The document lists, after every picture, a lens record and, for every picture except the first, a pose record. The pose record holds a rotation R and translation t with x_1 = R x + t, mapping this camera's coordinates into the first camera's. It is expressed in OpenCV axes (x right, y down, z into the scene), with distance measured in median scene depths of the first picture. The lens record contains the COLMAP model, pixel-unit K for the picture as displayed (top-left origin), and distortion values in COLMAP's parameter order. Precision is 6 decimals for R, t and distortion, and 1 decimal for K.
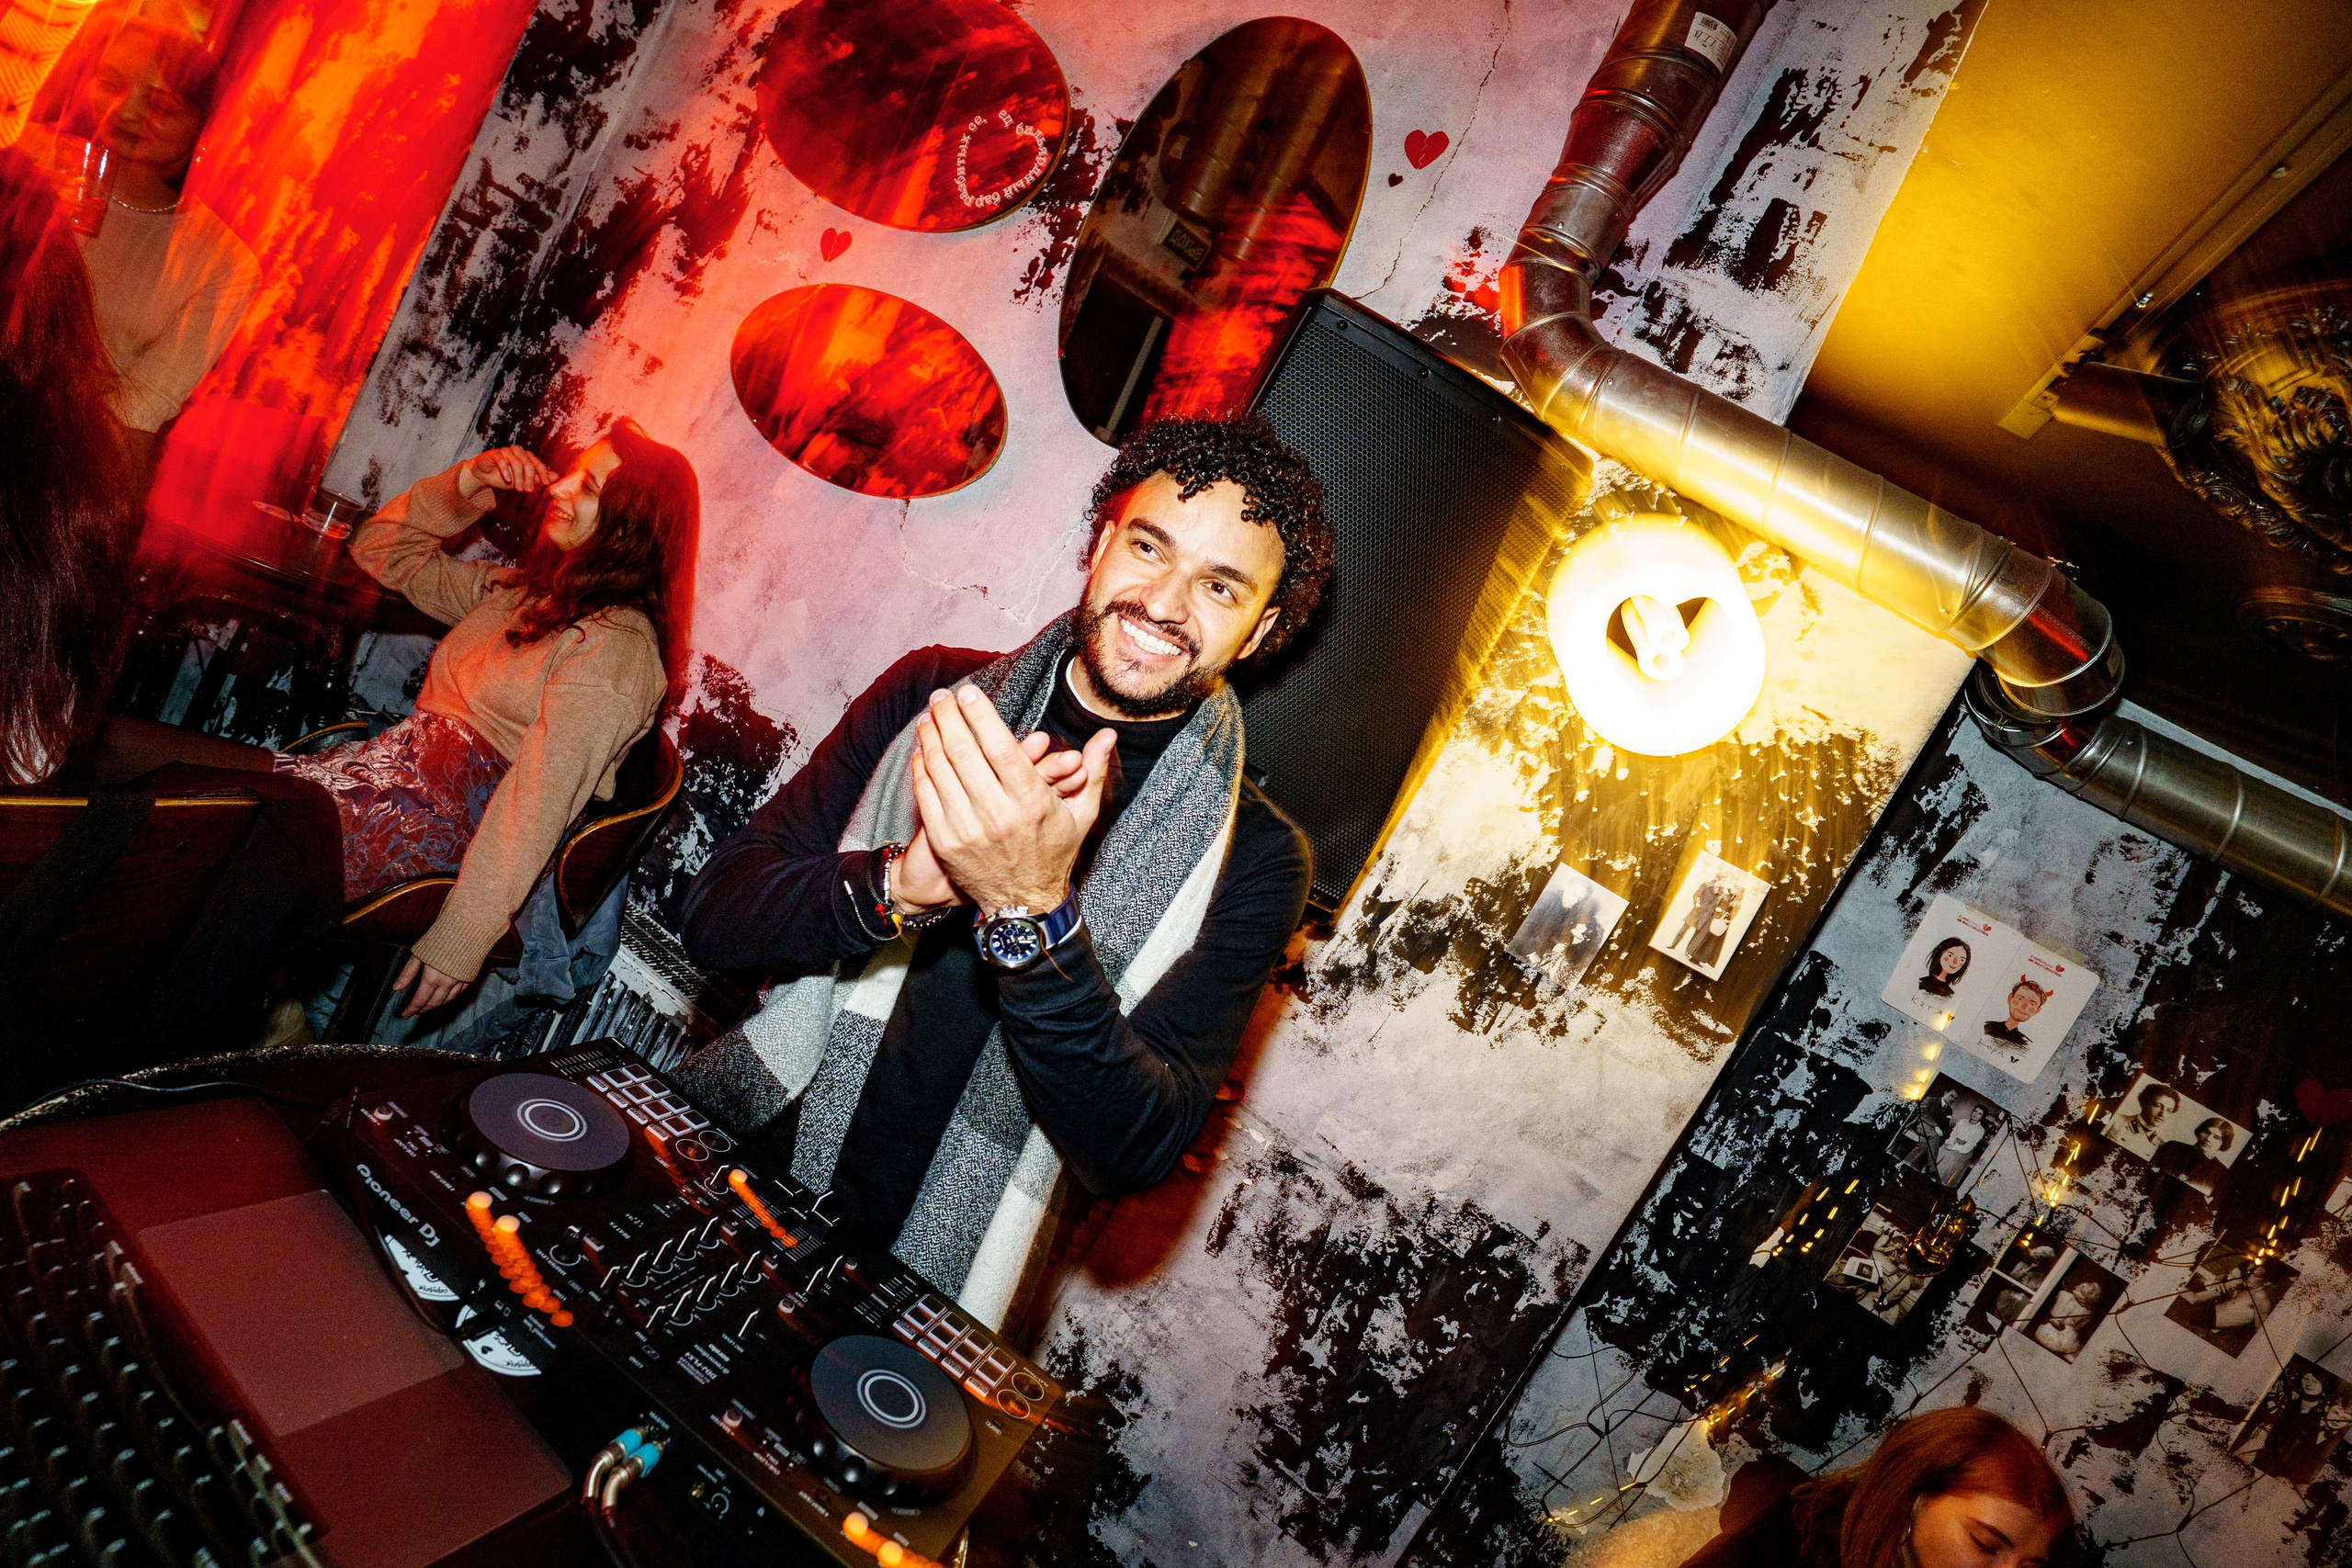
lens RADIAL K [[1159.7, 0, 1176.6], [0, 1159.7, 786.9], [0, 0, 1]] dist [-0.075204, 0.033470]
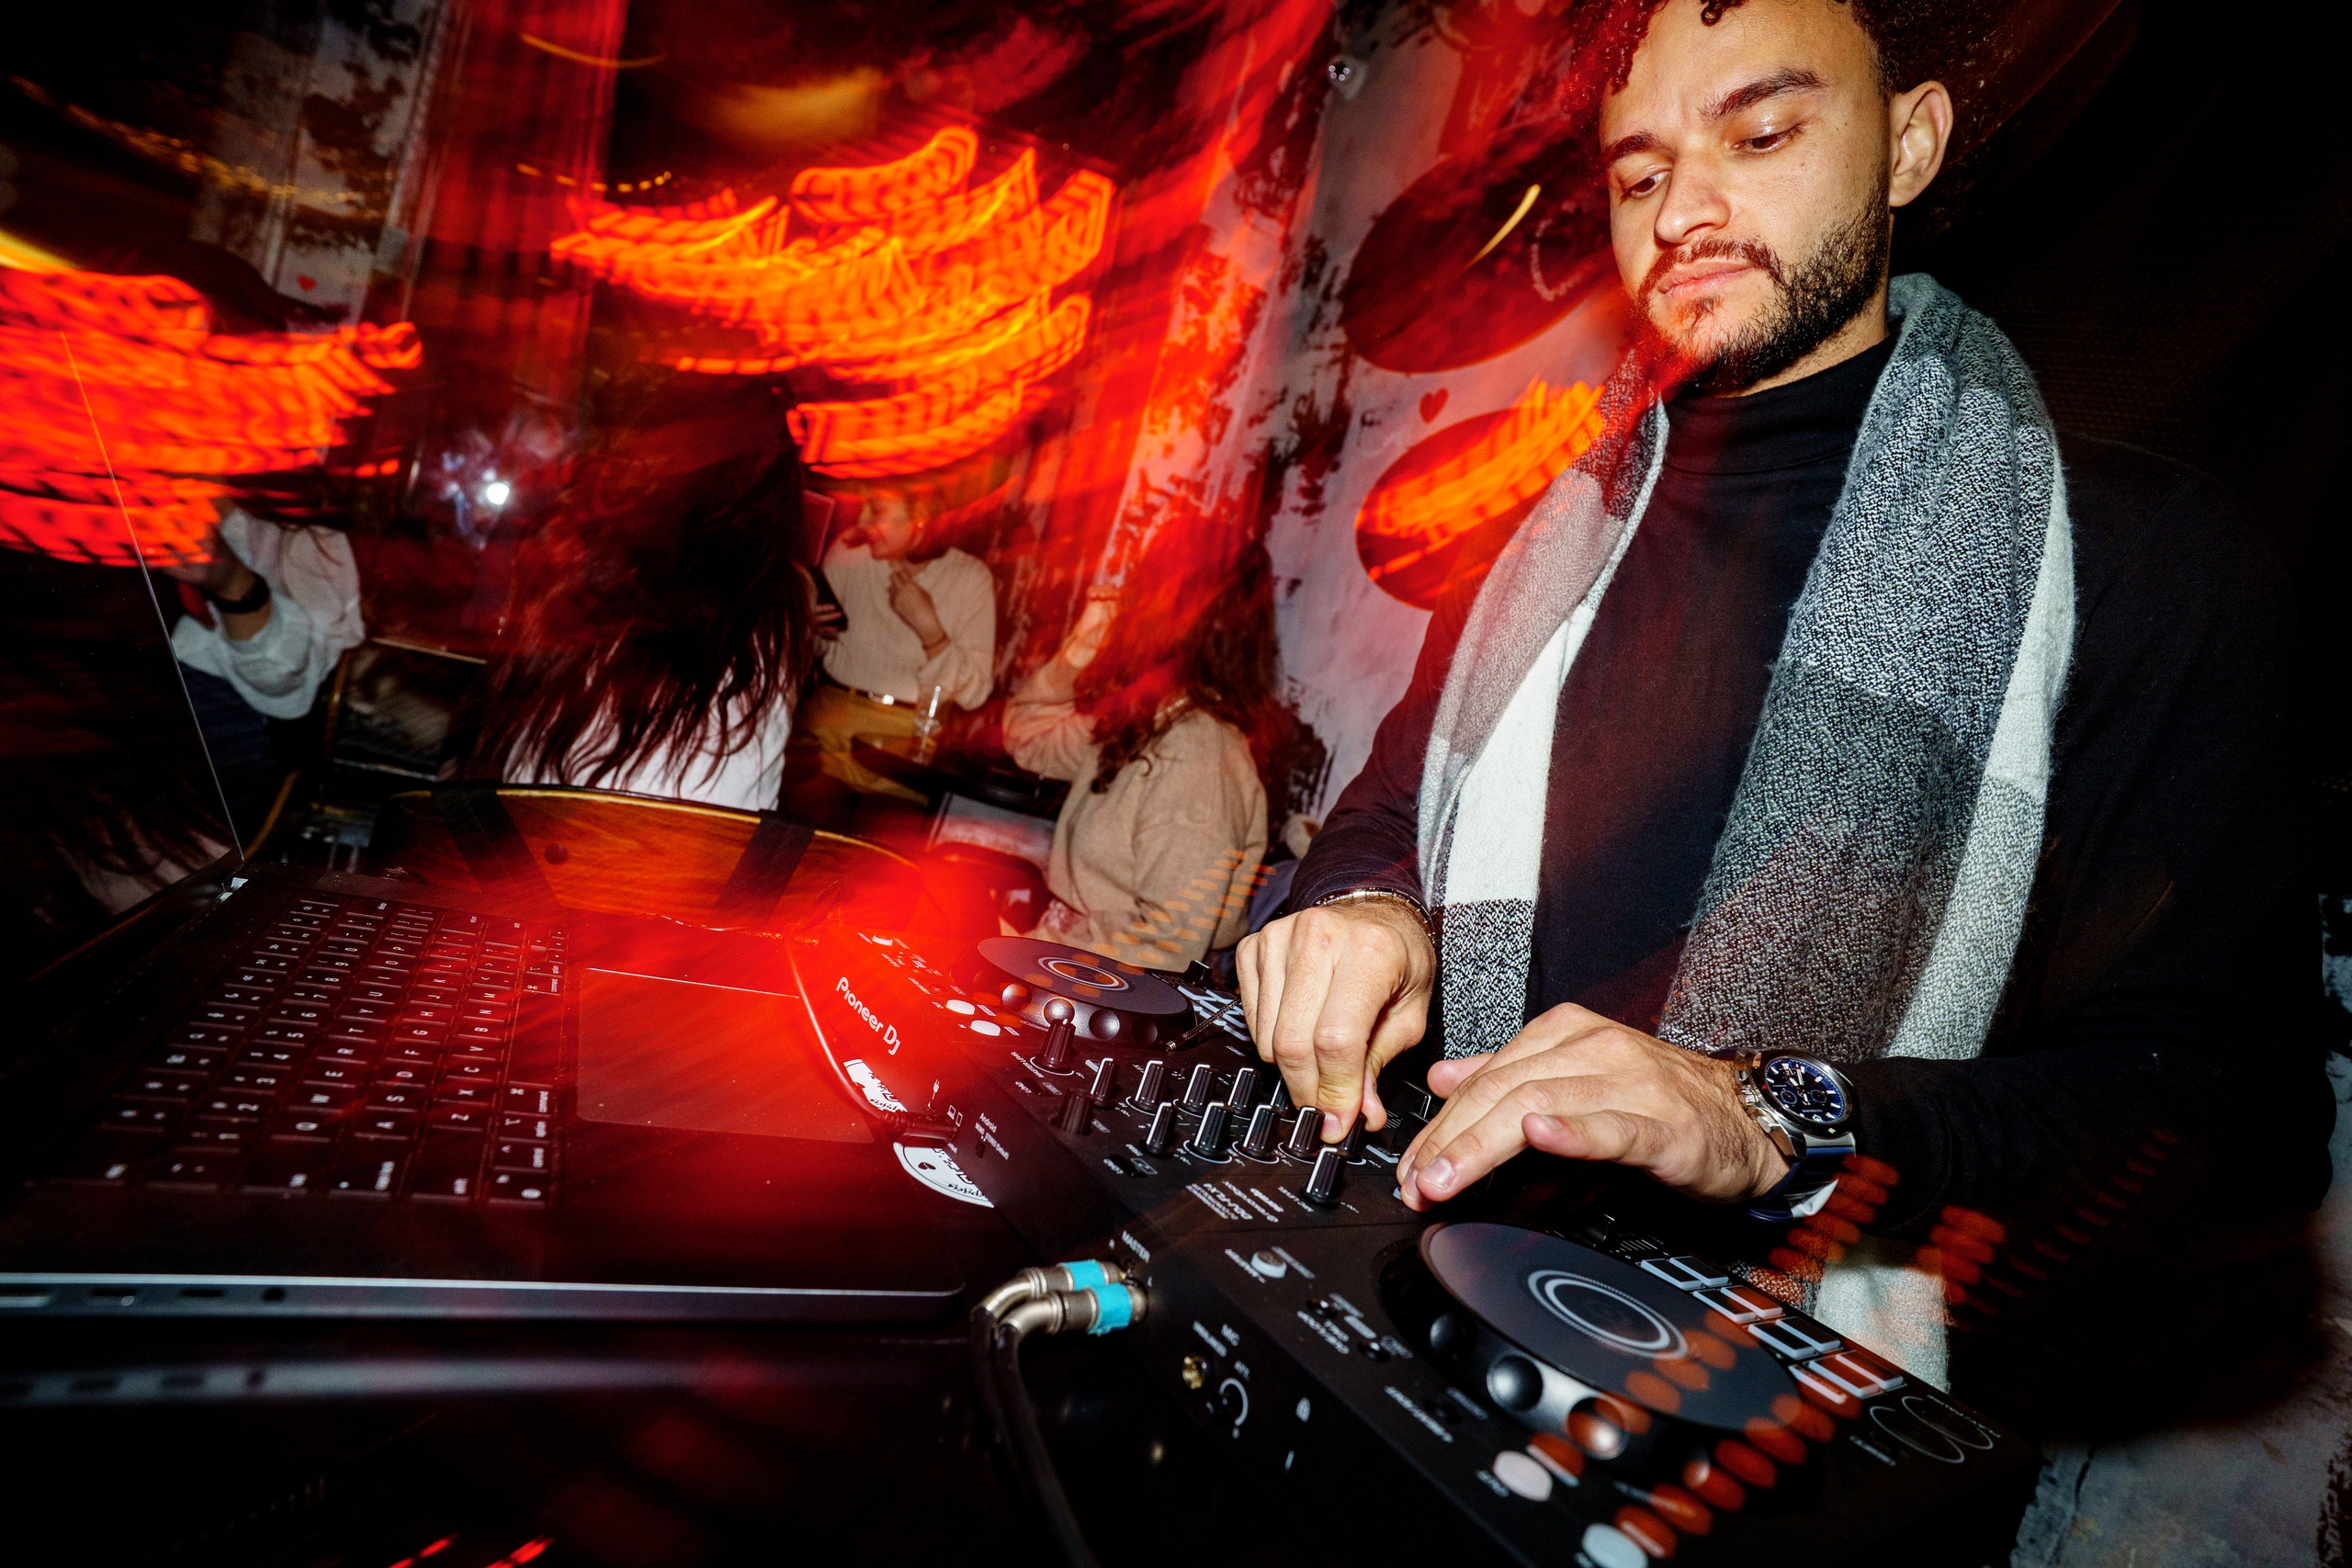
lens RADIAL K [[1167.4, 0, 1173.7], [0, 1167.4, 785.5], [0, 0, 1]] dist [-0.082360, 0.042731]
pose [[0.807299, -0.253631, -0.532859, -0.036425], [0.068763, 0.937211, -0.341916, 0.201249], [0.586122, 0.239387, 0.774051, 0.196879]]
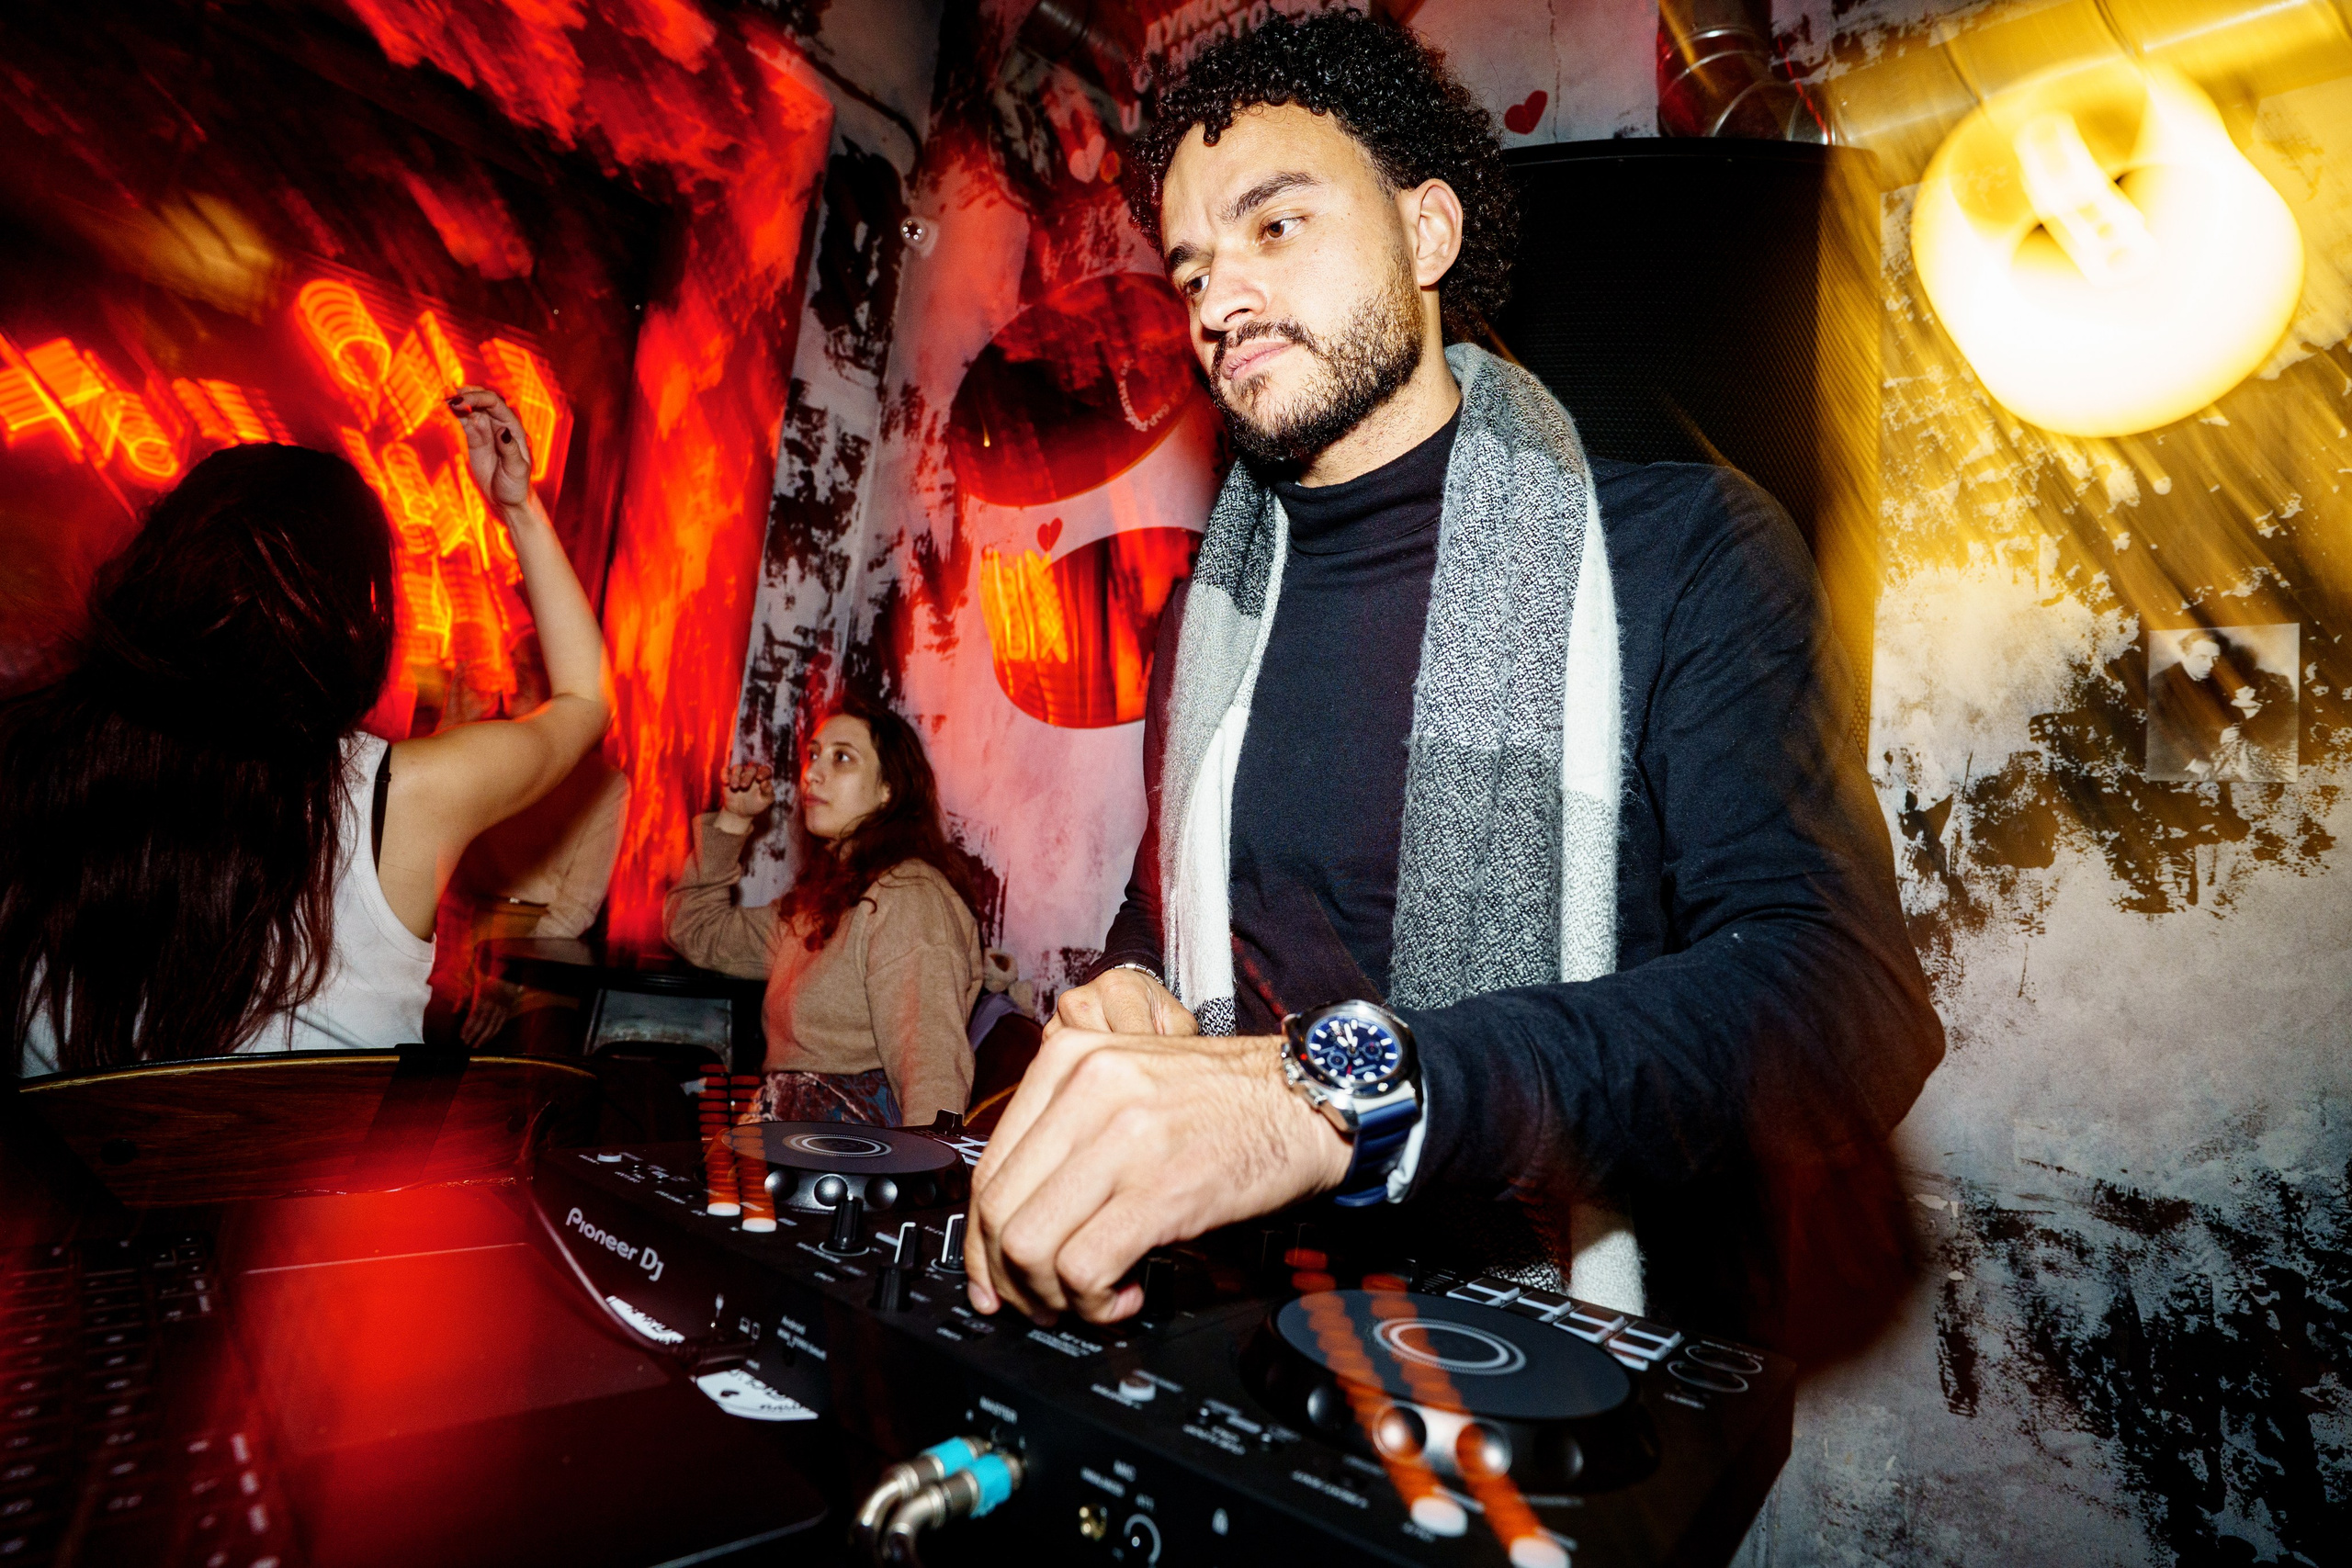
lens RADIAL K [[1164.9, 0, 1178.7], [0, 1164.9, 787.5], [0, 0, 1]] dist [-0.087401, 0.048373]
pose [[0.871800, -0.428084, -0.238135, -0.053786], [0.322640, 0.867578, -0.378433, 0.198827], [0.368602, 0.253086, 0.894472, 0.183563]]
